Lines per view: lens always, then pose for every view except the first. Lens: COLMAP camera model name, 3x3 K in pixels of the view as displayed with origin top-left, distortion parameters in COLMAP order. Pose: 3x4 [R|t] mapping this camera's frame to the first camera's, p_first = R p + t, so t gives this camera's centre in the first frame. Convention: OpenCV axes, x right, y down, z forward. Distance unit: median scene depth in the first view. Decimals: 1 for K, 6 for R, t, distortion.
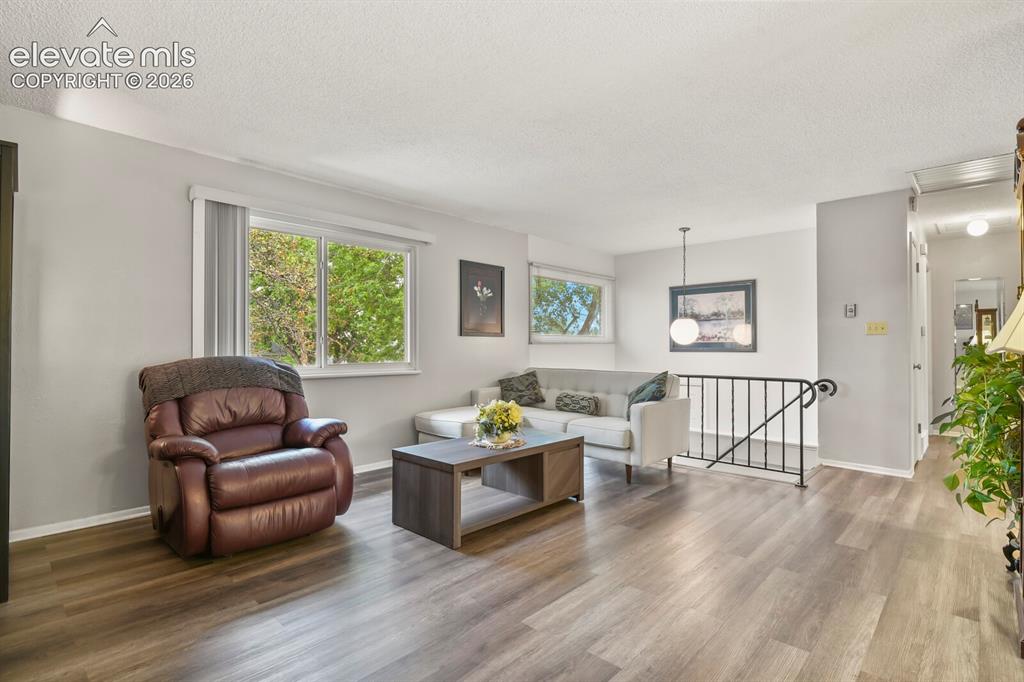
lens RADIAL K [[497.9, 0, 519.6], [0, 497.9, 341.5], [0, 0, 1]] dist [0.000373, -0.005491]
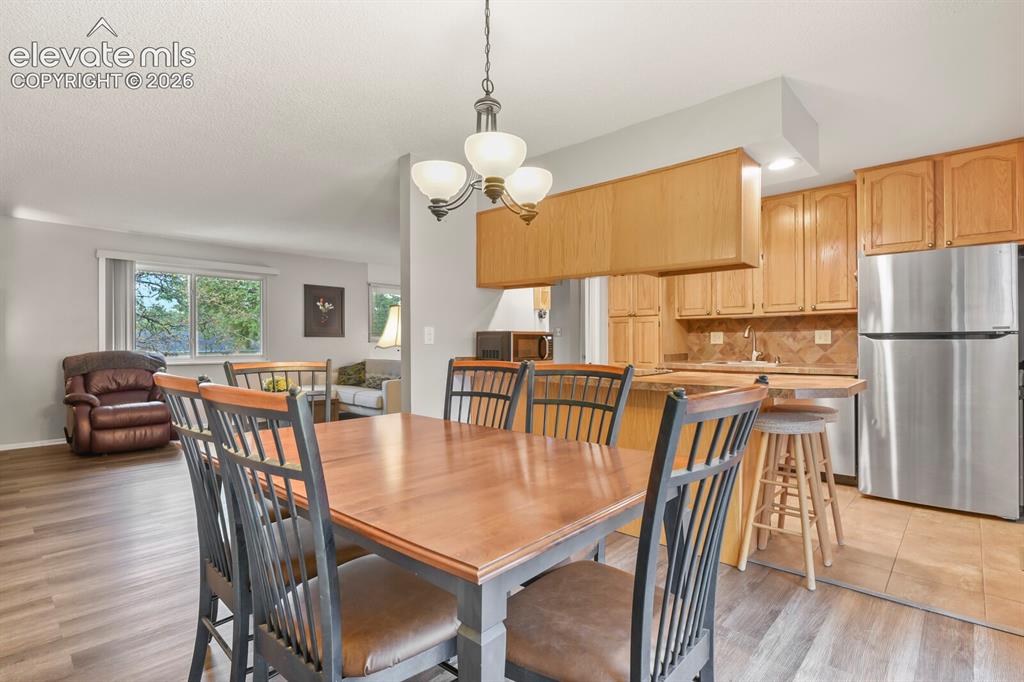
lens RADIAL K [[490.6, 0, 512.0], [0, 490.6, 341.0], [0, 0, 1]] dist [0.000192, -0.004501]
pose [[0.999981, -0.002803, -0.005407, 0.841924], [0.002837, 0.999976, 0.006328, -0.010743], [0.005389, -0.006343, 0.999965, -0.732668]]
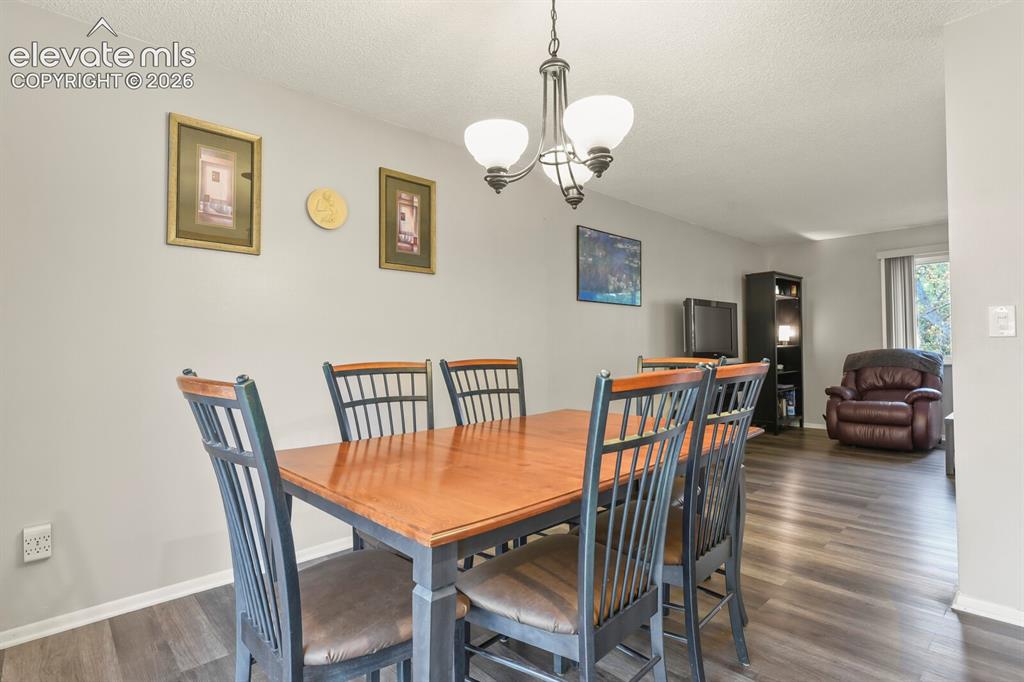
lens RADIAL K [[505.1, 0, 517.3], [0, 505.1, 342.9], [0, 0, 1]] dist [0.001271, -0.000264]
pose [[-0.070986, -0.012121, -0.997404, 1.346760], [0.021069, 0.999685, -0.013648, 0.007296], [0.997255, -0.021983, -0.070709, -0.178033]]
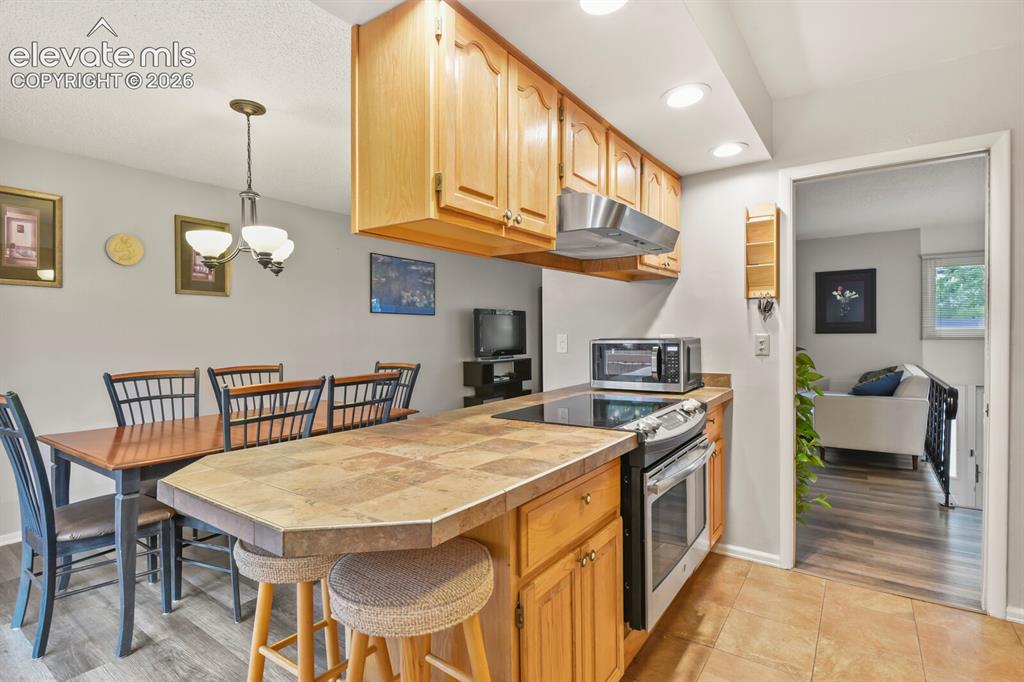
lens RADIAL K [[497.9, 0, 519.6], [0, 497.9, 341.5], [0, 0, 1]] dist [0.000373, -0.005491]
pose [[0.133031, 0.011228, -0.991048, 1.730751], [0.018414, 0.999735, 0.013798, -0.038409], [0.990941, -0.020084, 0.132789, 0.168936]]
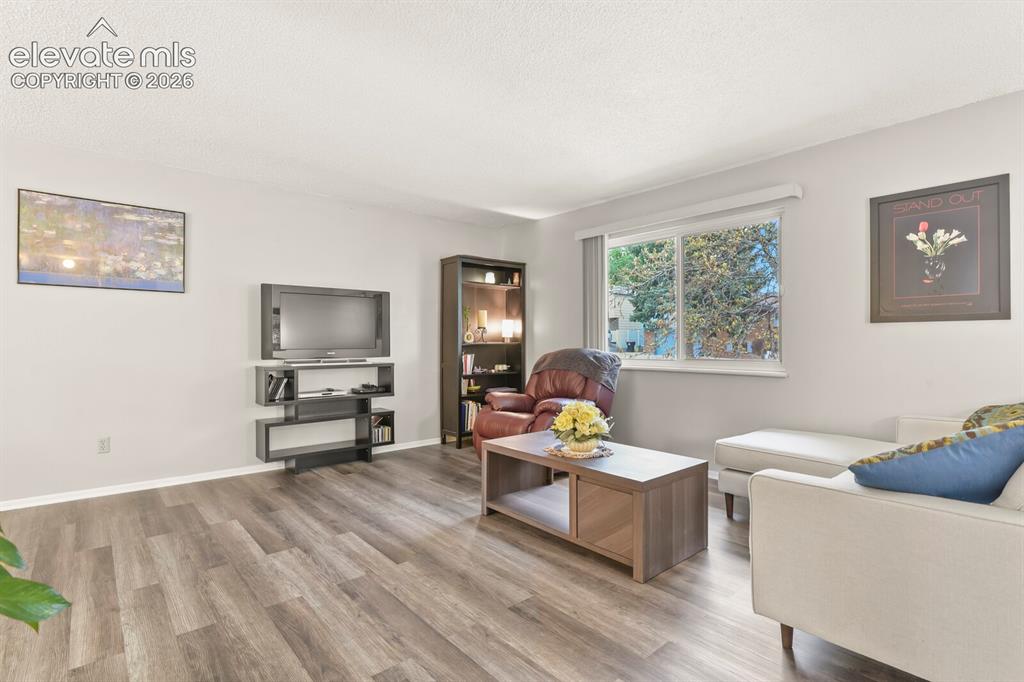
lens RADIAL K [[497.9, 0, 519.6], [0, 497.9, 341.5], [0, 0, 1]] dist [0.000373, -0.005491]
pose [[-0.105819, -0.003562, -0.994379, 0.908827], [0.010373, 0.999935, -0.004686, 0.016687], [0.994331, -0.010810, -0.105775, 1.079569]]
